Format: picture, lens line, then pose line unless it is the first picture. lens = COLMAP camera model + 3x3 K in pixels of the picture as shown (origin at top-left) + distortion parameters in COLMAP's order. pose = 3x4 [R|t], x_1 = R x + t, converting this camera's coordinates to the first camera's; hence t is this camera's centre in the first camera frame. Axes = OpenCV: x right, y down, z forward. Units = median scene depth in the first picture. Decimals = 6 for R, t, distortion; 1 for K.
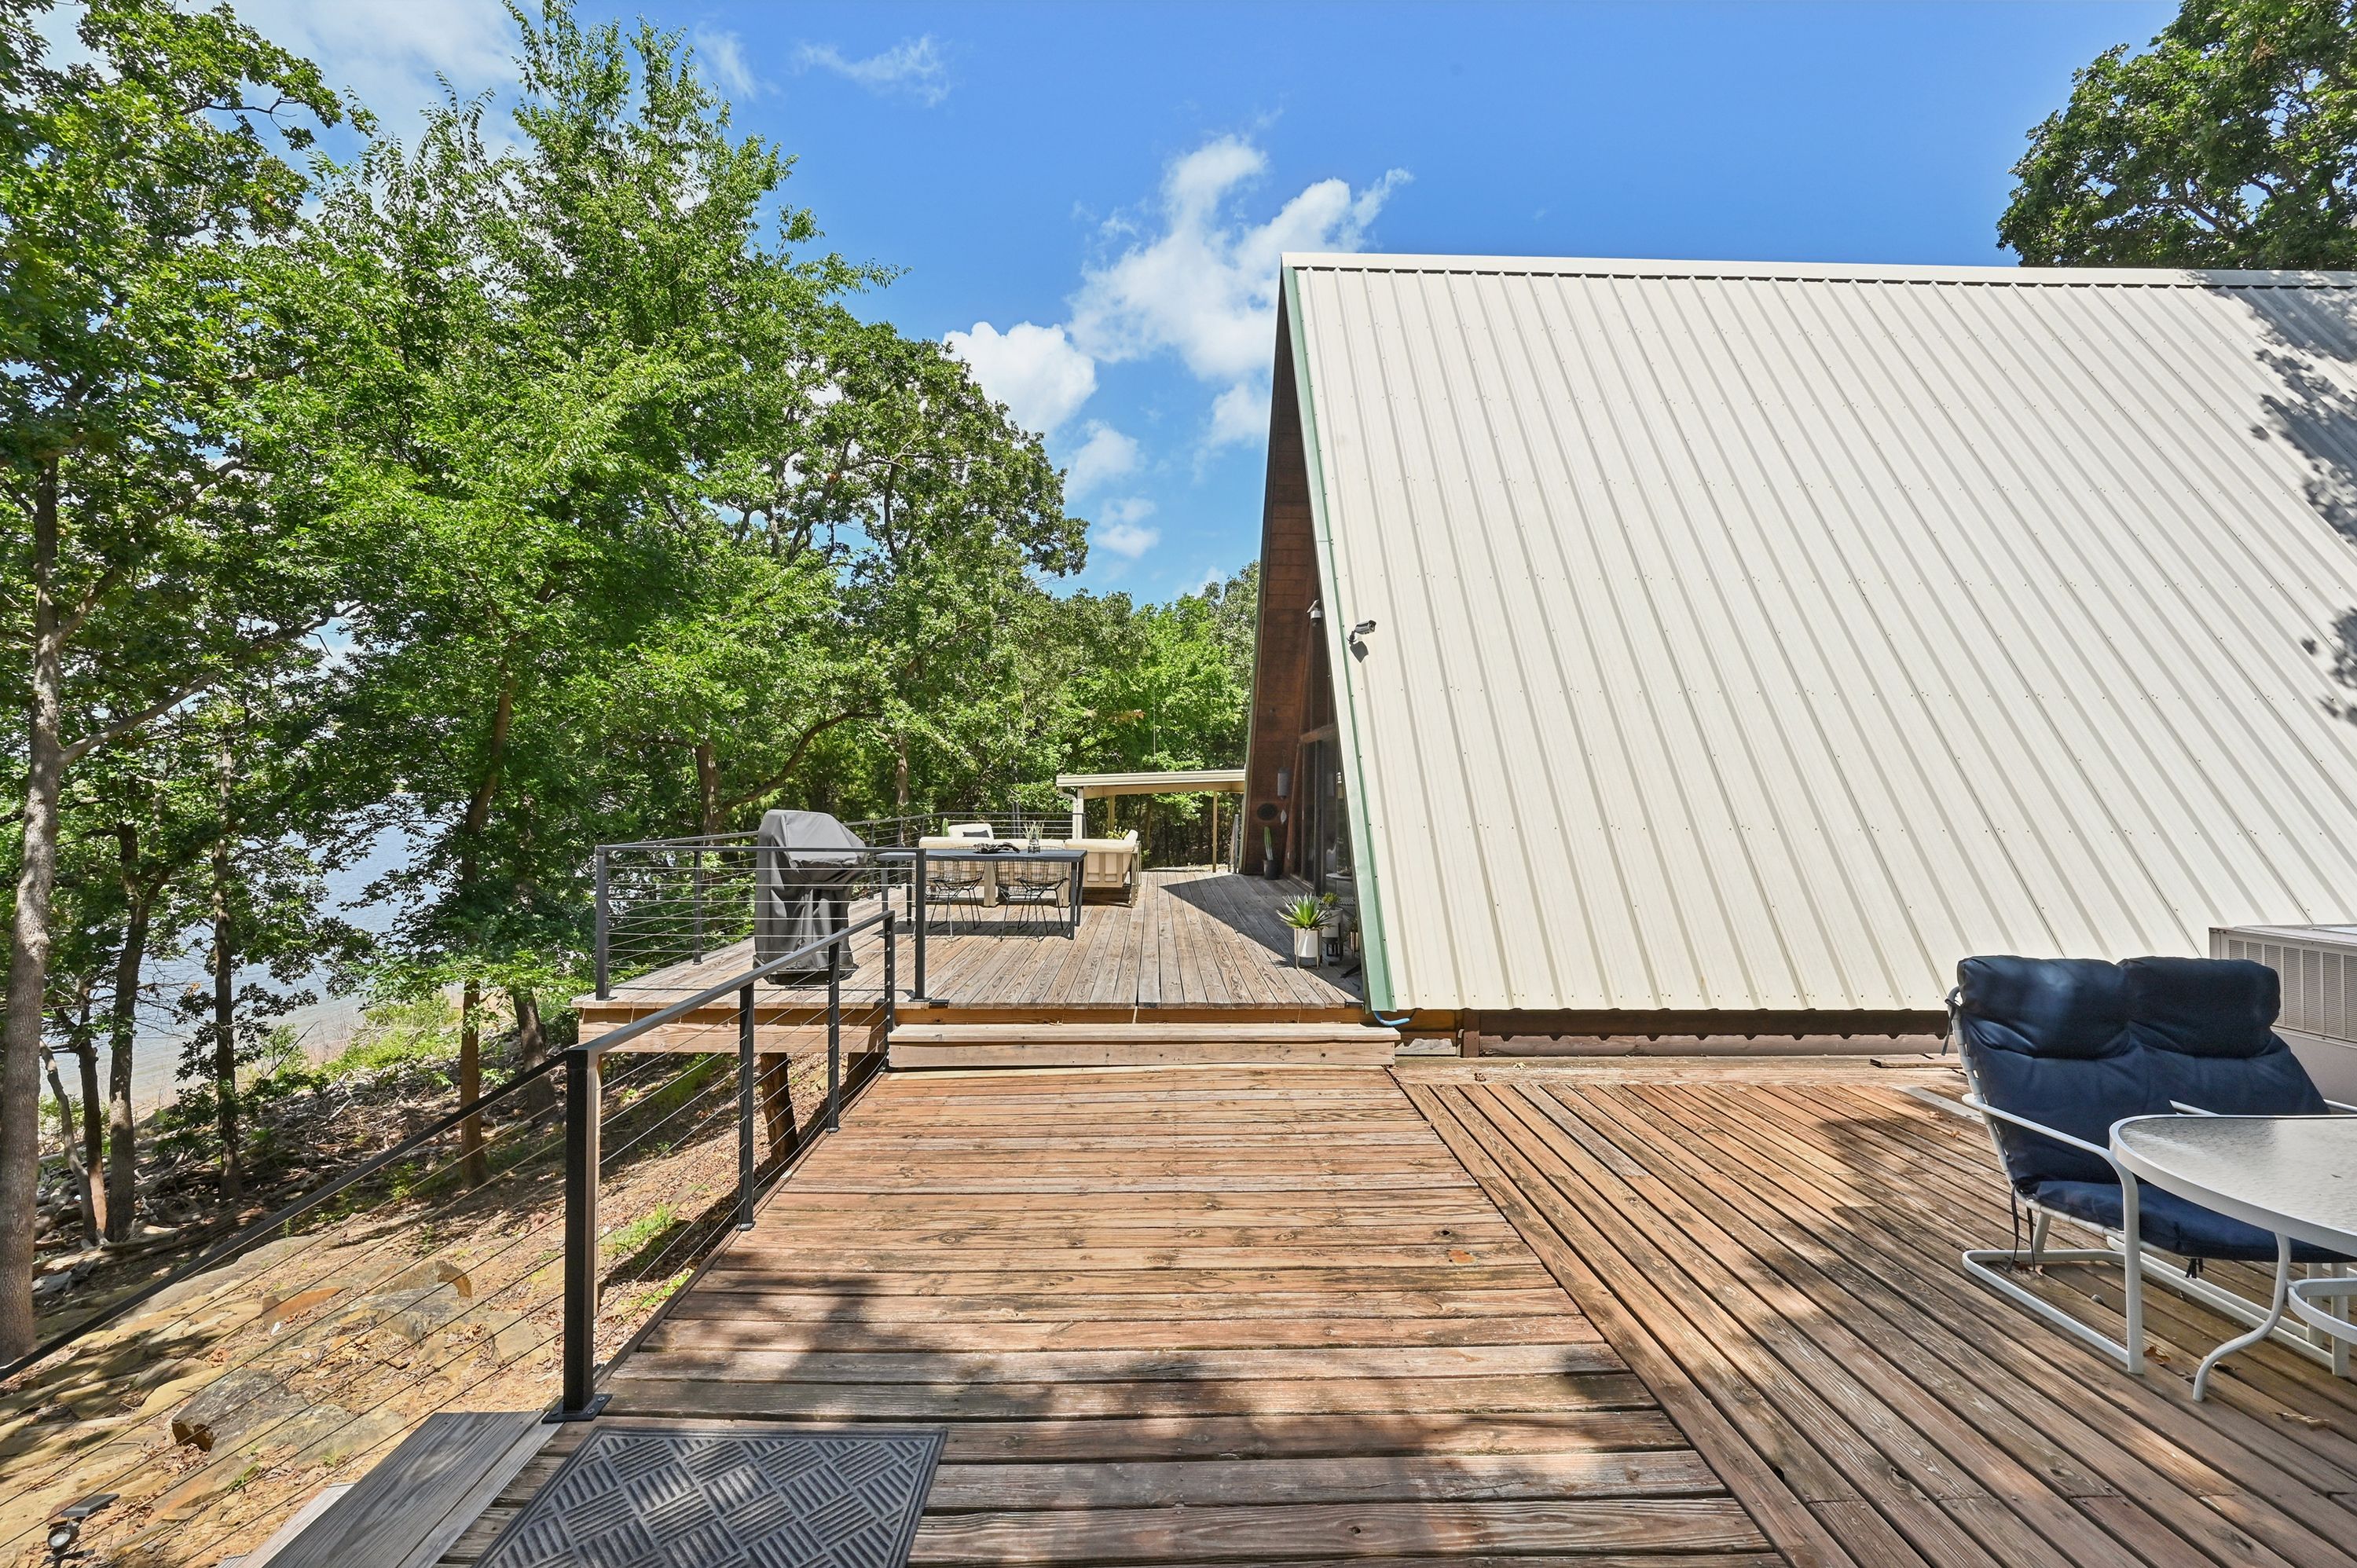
lens RADIAL K [[952.4, 0, 1181.9], [0, 952.4, 787.5], [0, 0, 1]] dist [0.003322, 0.000589]
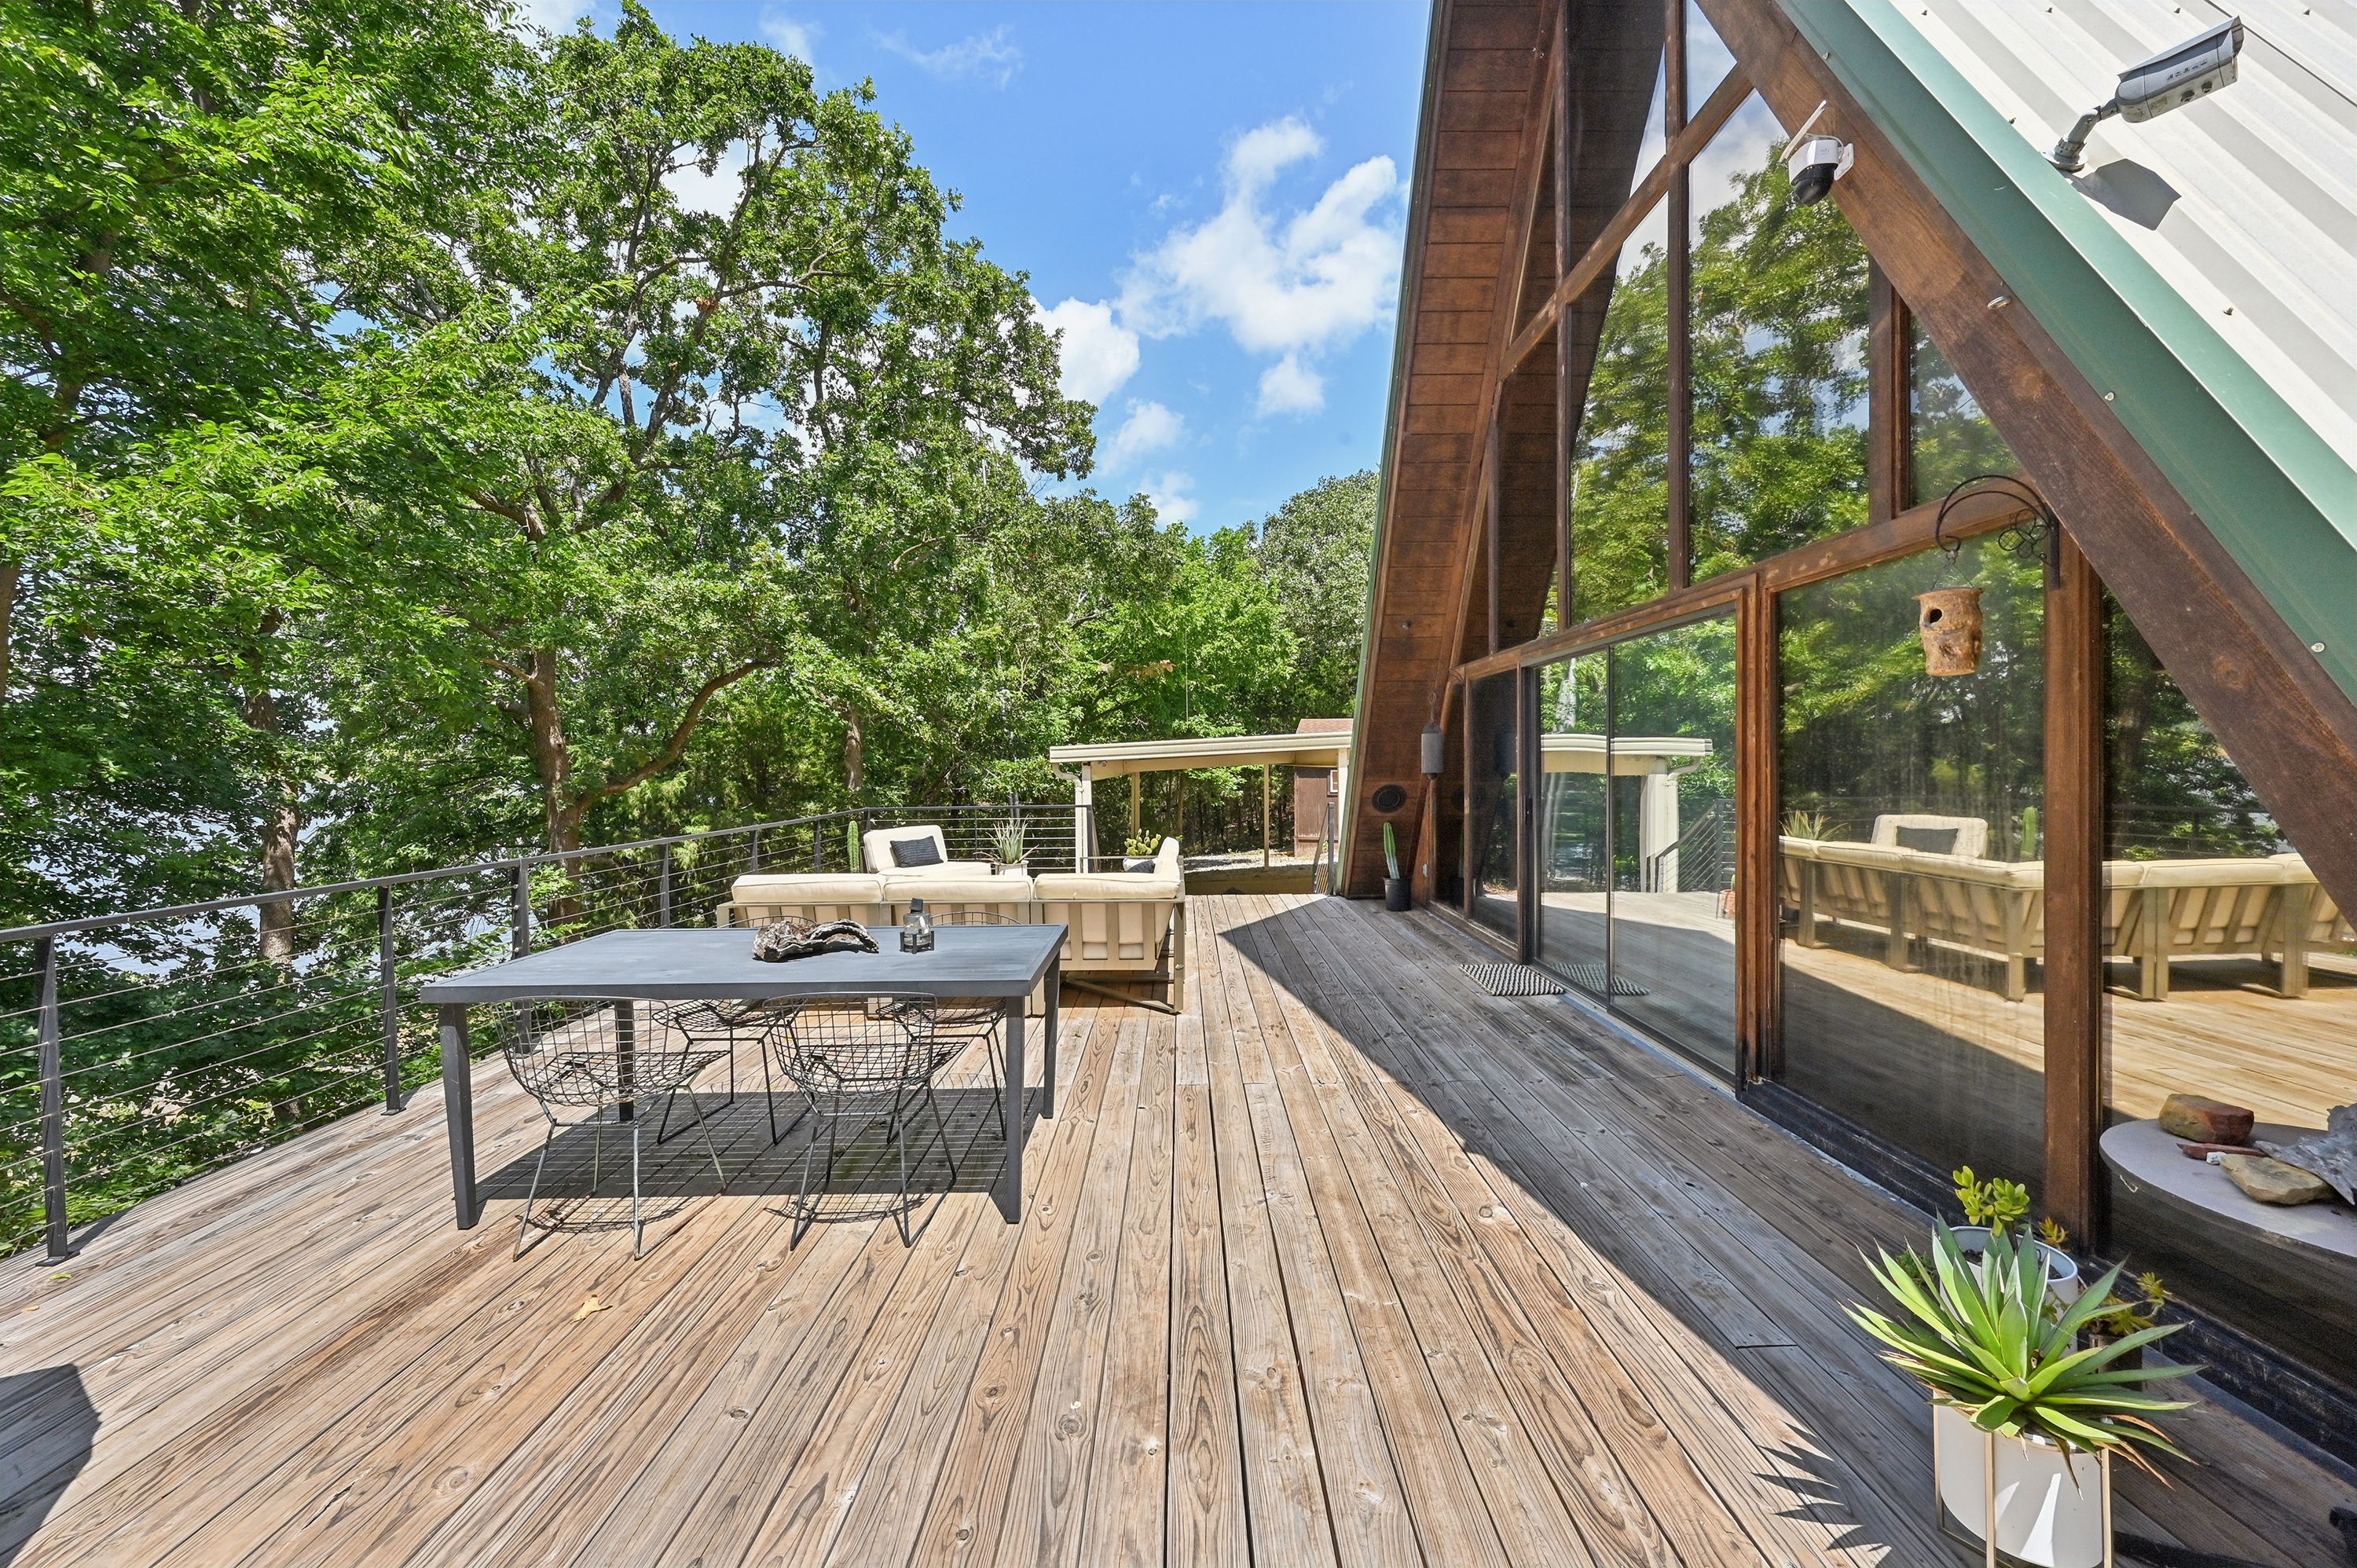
lens RADIAL K [[952.4, 0, 1177.9], [0, 952.4, 770.5], [0, 0, 1]] dist [0.003322, 0.000589]
pose [[0.999359, -0.018862, -0.030439, -0.017693], [0.019243, 0.999739, 0.012279, -0.001829], [0.030200, -0.012856, 0.999461, 0.265972]]
